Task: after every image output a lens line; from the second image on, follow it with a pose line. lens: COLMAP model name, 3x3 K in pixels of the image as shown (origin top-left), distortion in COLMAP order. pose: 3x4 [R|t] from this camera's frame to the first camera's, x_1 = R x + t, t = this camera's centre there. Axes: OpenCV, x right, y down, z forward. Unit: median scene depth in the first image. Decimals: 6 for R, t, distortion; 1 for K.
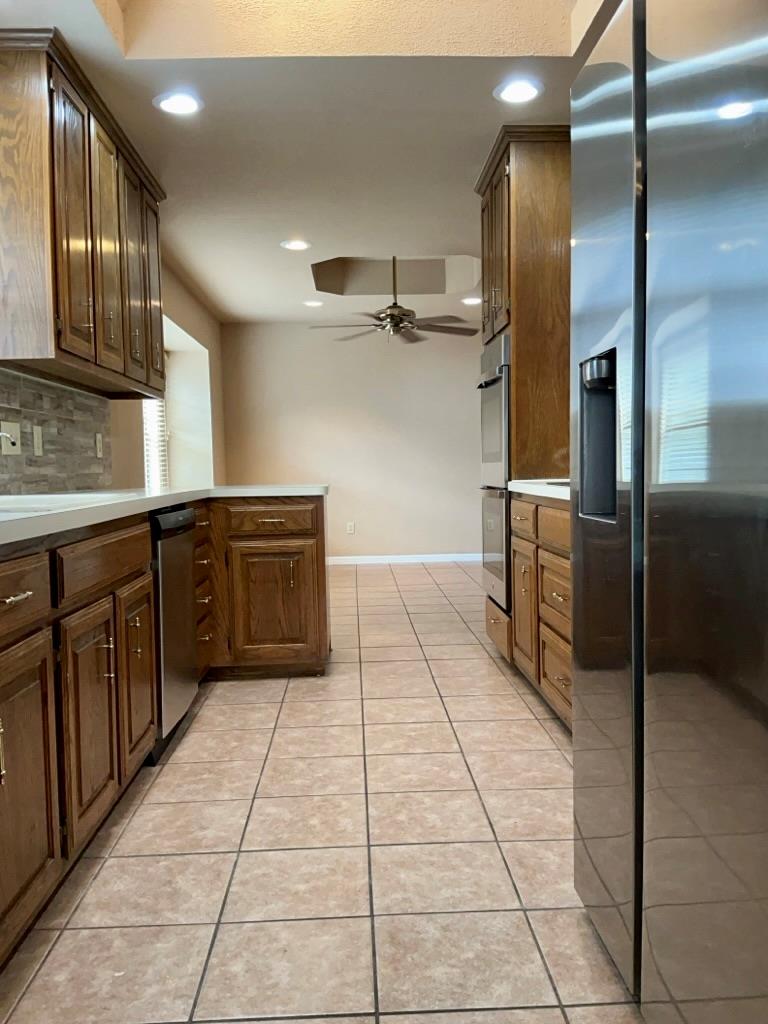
lens RADIAL K [[824.0, 0, 387.4], [0, 824.0, 510.8], [0, 0, 1]] dist [0.103870, -0.200265]
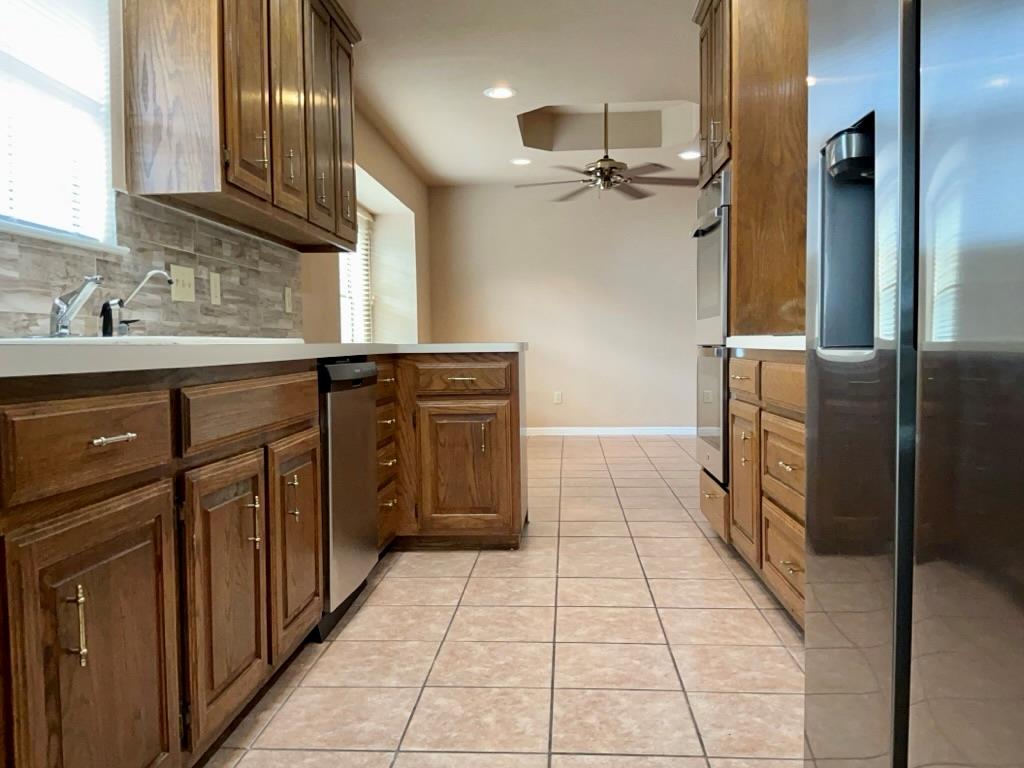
lens RADIAL K [[824.0, 0, 508.9], [0, 824.0, 379.7], [0, 0, 1]] dist [0.103870, -0.200265]
pose [[0.993434, 0.011380, -0.113841, 0.016489], [-0.012374, 0.999891, -0.008037, 0.019738], [0.113738, 0.009393, 0.993466, 0.093499]]
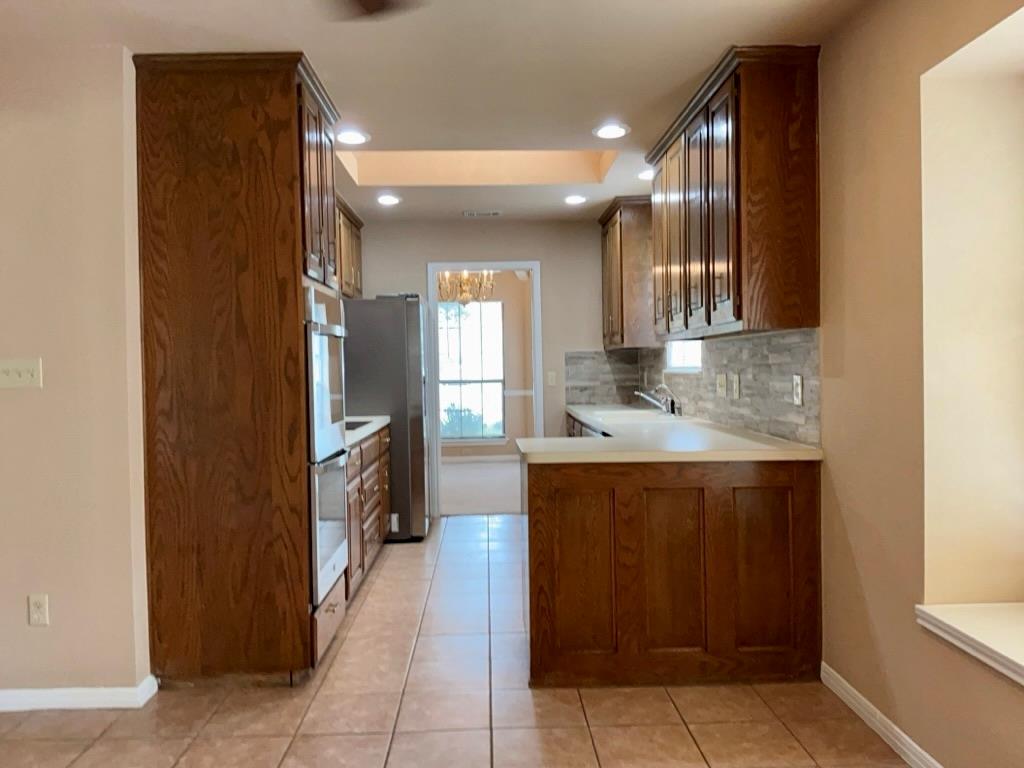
lens RADIAL K [[824.0, 0, 511.8], [0, 824.0, 385.7], [0, 0, 1]] dist [0.103870, -0.200265]
pose [[-0.999281, 0.032345, 0.019793, -0.094849], [0.033740, 0.996631, 0.074758, -0.170207], [-0.017308, 0.075372, -0.997005, 2.019581]]
